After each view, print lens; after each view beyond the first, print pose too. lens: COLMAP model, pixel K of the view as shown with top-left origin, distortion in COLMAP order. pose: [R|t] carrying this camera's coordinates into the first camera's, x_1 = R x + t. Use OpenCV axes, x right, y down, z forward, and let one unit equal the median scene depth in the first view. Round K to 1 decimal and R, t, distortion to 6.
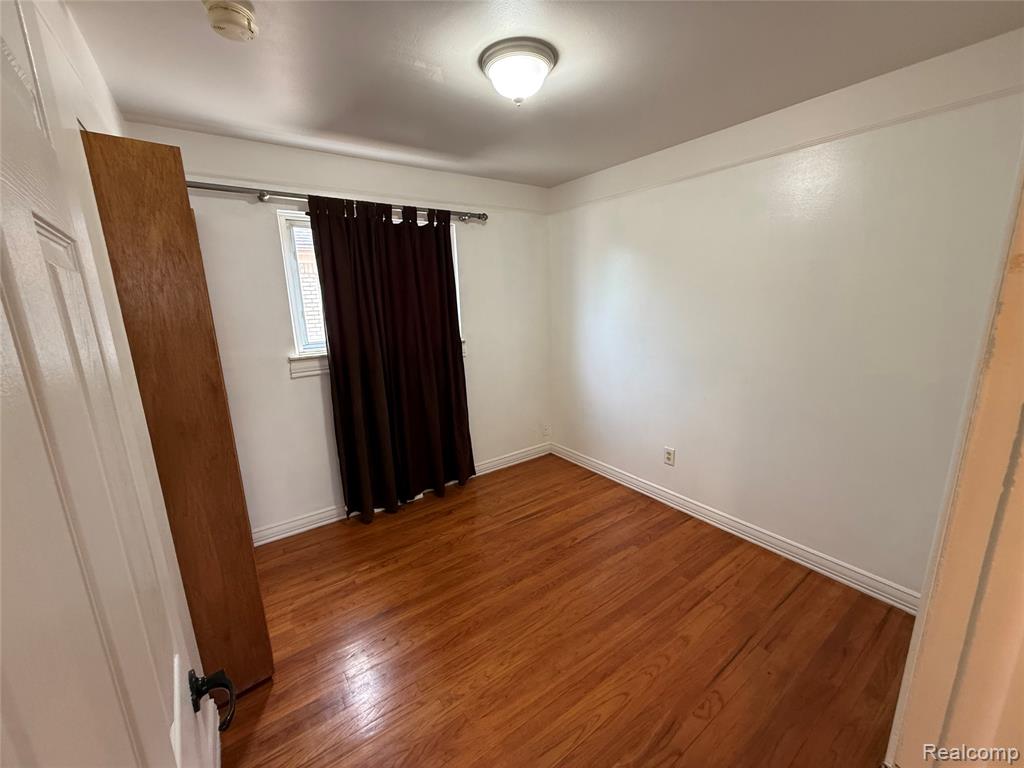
lens RADIAL K [[409.0, 0, 511.9], [0, 409.0, 386.9], [0, 0, 1]] dist [0.002674, -0.000270]
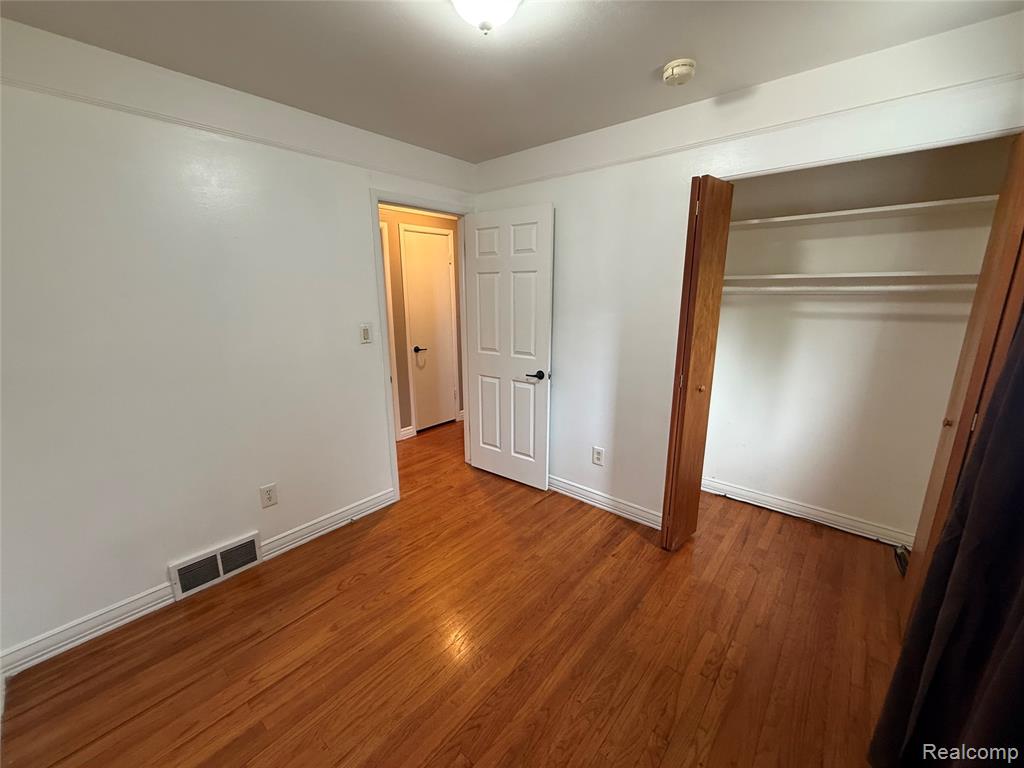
lens RADIAL K [[409.0, 0, 511.3], [0, 409.0, 386.7], [0, 0, 1]] dist [0.002674, -0.000270]
pose [[-0.971178, 0.085730, -0.222404, 0.155560], [-0.019277, 0.901772, 0.431782, -0.332475], [0.237575, 0.423624, -0.874129, 1.568607]]
